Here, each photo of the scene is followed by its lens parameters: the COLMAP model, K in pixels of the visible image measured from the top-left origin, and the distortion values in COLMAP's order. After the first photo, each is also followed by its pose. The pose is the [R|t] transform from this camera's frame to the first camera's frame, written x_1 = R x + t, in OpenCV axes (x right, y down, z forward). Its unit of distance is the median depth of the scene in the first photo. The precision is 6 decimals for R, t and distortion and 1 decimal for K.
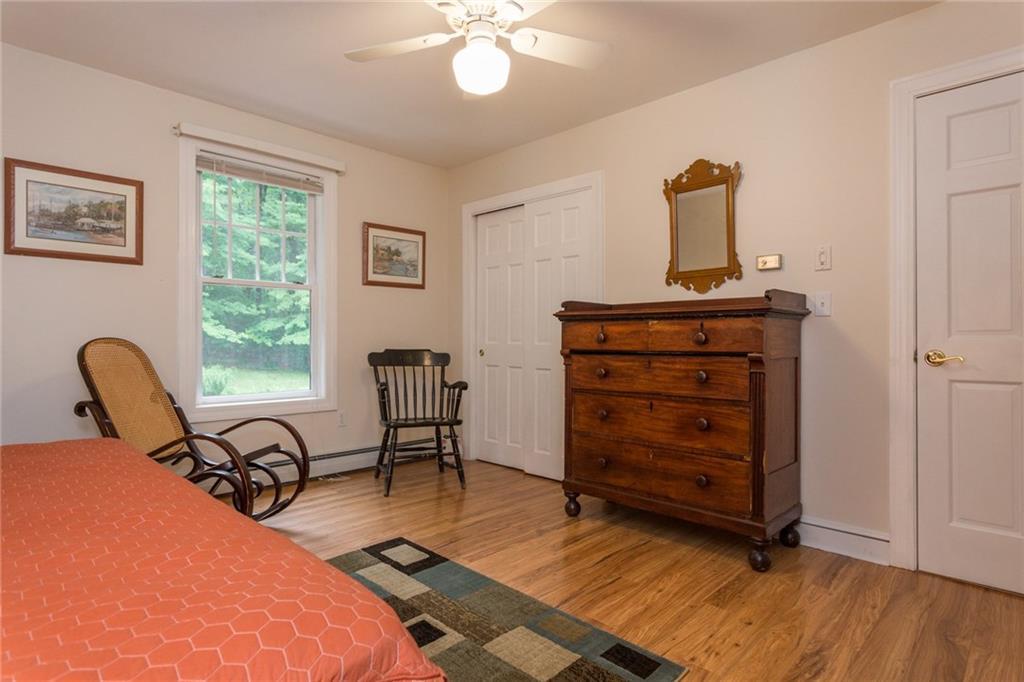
lens RADIAL K [[537.7, 0, 512.0], [0, 537.7, 341.0], [0, 0, 1]] dist [-0.002217, -0.000339]
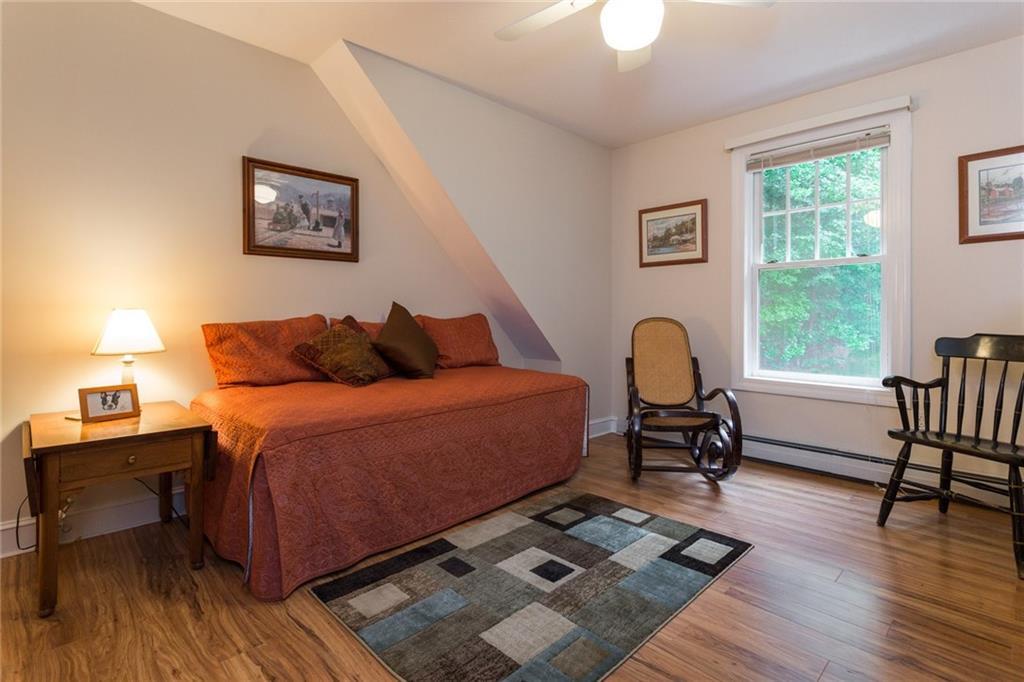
lens RADIAL K [[495.2, 0, 510.6], [0, 495.2, 319.0], [0, 0, 1]] dist [0.001665, 0.000078]
pose [[-0.017534, -0.001215, -0.999846, 0.544714], [-0.007558, 0.999971, -0.001082, 0.002364], [0.999818, 0.007538, -0.017543, 0.558283]]
